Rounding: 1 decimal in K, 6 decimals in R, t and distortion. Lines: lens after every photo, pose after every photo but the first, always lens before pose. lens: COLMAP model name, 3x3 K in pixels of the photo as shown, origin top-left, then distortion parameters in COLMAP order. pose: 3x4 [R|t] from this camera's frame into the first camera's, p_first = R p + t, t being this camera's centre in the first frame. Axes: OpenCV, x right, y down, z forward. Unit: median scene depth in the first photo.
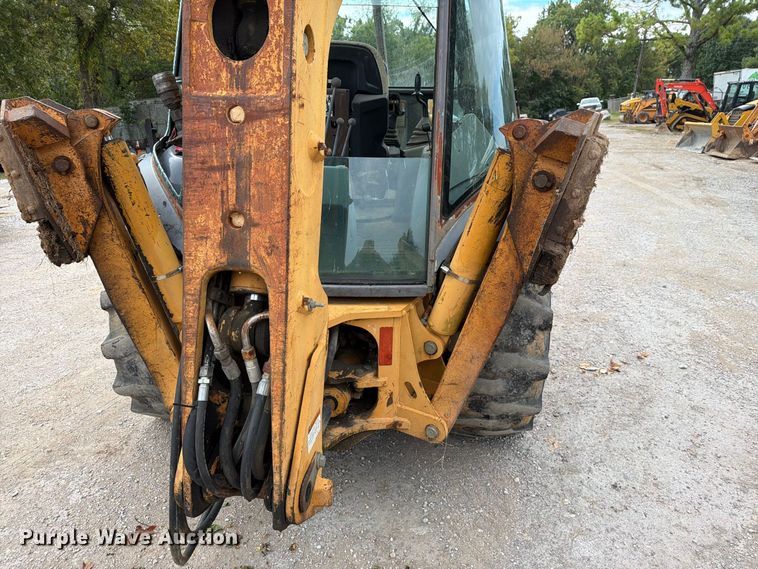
lens RADIAL K [[531.6, 0, 379.0], [0, 531.6, 284.5], [0, 0, 1]] dist [0.045633, -0.063590]
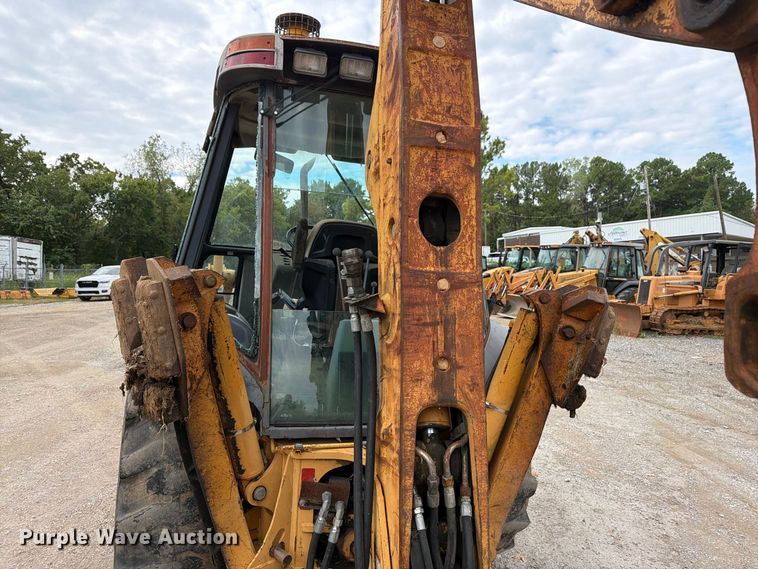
lens RADIAL K [[533.6, 0, 379.9], [0, 533.6, 289.8], [0, 0, 1]] dist [0.027119, -0.033200]
pose [[0.910882, 0.026159, 0.411837, -0.167325], [0.086103, 0.963976, -0.251667, 0.002472], [-0.403585, 0.264699, 0.875816, -0.016064]]
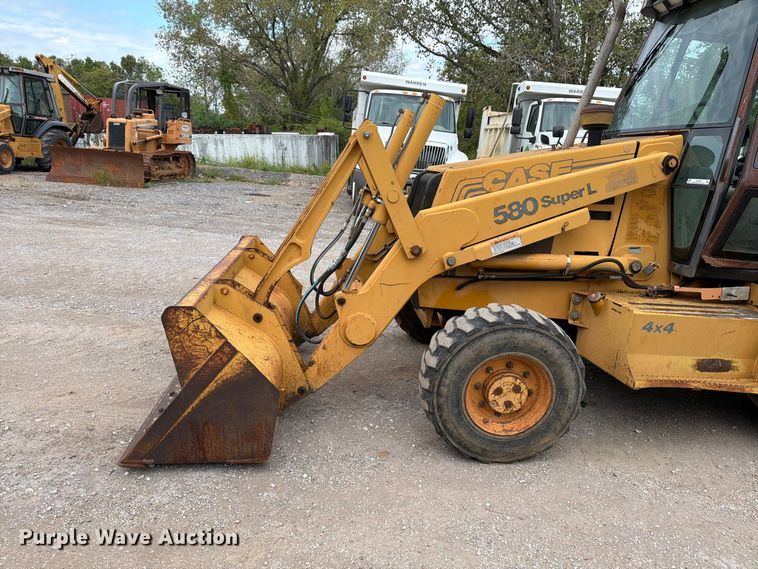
lens RADIAL K [[533.6, 0, 379.9], [0, 533.6, 289.8], [0, 0, 1]] dist [0.027119, -0.033200]
pose [[-0.167383, -0.259733, 0.951063, -0.462777], [0.244991, 0.923456, 0.295311, -0.249412], [-0.954967, 0.282432, -0.090939, 0.807804]]
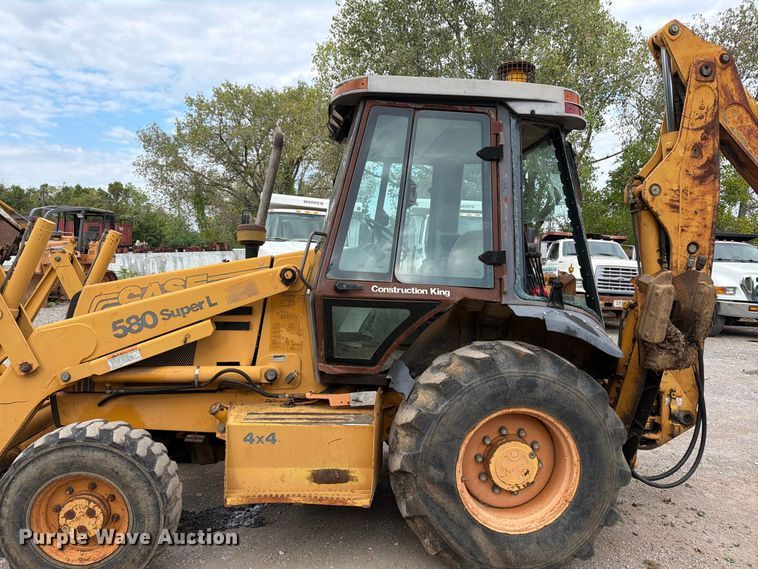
lens RADIAL K [[533.6, 0, 379.9], [0, 533.6, 289.8], [0, 0, 1]] dist [0.027119, -0.033200]
pose [[-0.190582, -0.058296, 0.979939, -0.517856], [0.271174, 0.956267, 0.109627, -0.179544], [-0.943474, 0.286627, -0.166439, 0.538827]]
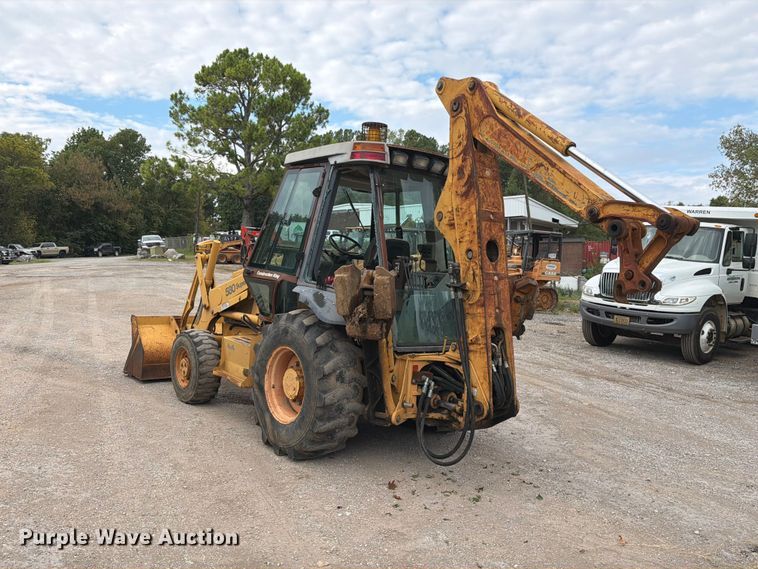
lens RADIAL K [[609.4, 0, 381.4], [0, 609.4, 290.2], [0, 0, 1]] dist [0.149451, -0.279963]
pose [[0.716596, 0.004950, 0.697471, -0.592469], [0.162246, 0.971362, -0.173589, 0.050848], [-0.678356, 0.237555, 0.695271, -0.194803]]
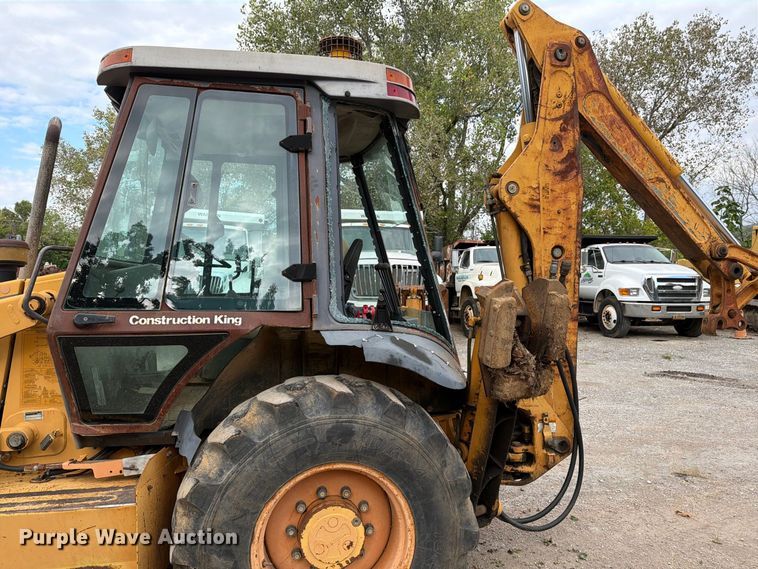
lens RADIAL K [[531.6, 0, 379.0], [0, 531.6, 284.5], [0, 0, 1]] dist [0.045633, -0.063590]
pose [[-0.305754, -0.016505, 0.951968, -0.456059], [0.298363, 0.947827, 0.112261, -0.150360], [-0.904154, 0.318356, -0.284877, 0.434572]]
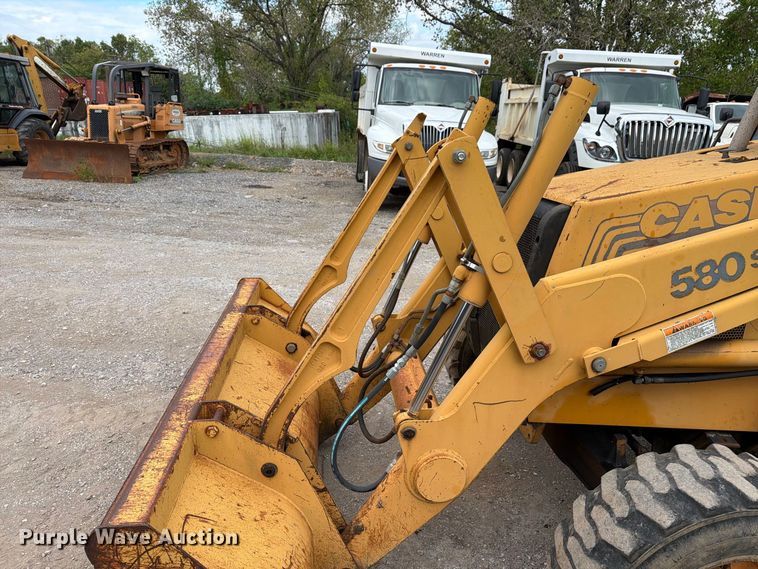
lens RADIAL K [[533.6, 0, 379.9], [0, 533.6, 289.8], [0, 0, 1]] dist [0.027119, -0.033200]
pose [[-0.169212, -0.296833, 0.939818, -0.278385], [0.271642, 0.902588, 0.333983, -0.272084], [-0.947406, 0.311808, -0.072096, 0.811339]]
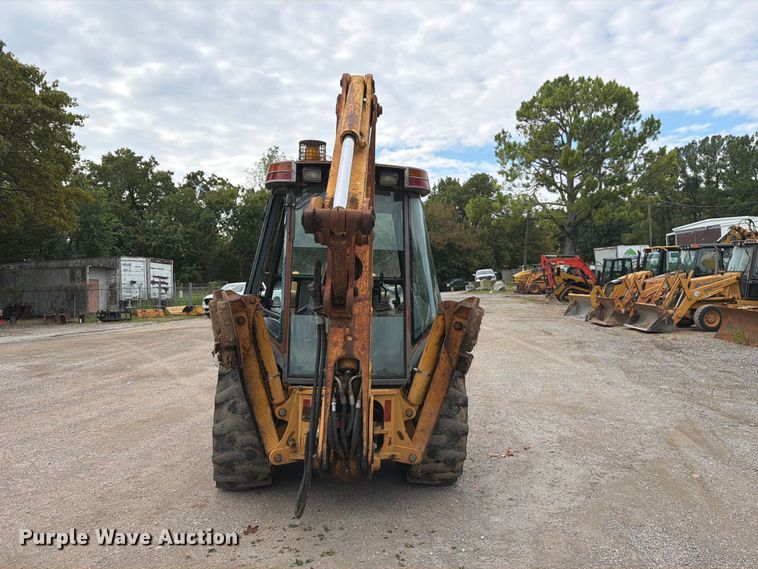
lens RADIAL K [[609.4, 0, 381.4], [0, 609.4, 290.2], [0, 0, 1]] dist [0.149451, -0.279963]
pose [[0.982303, 0.007579, 0.187144, -0.123428], [0.046935, 0.957339, -0.285130, 0.094501], [-0.181321, 0.288868, 0.940042, -0.352079]]
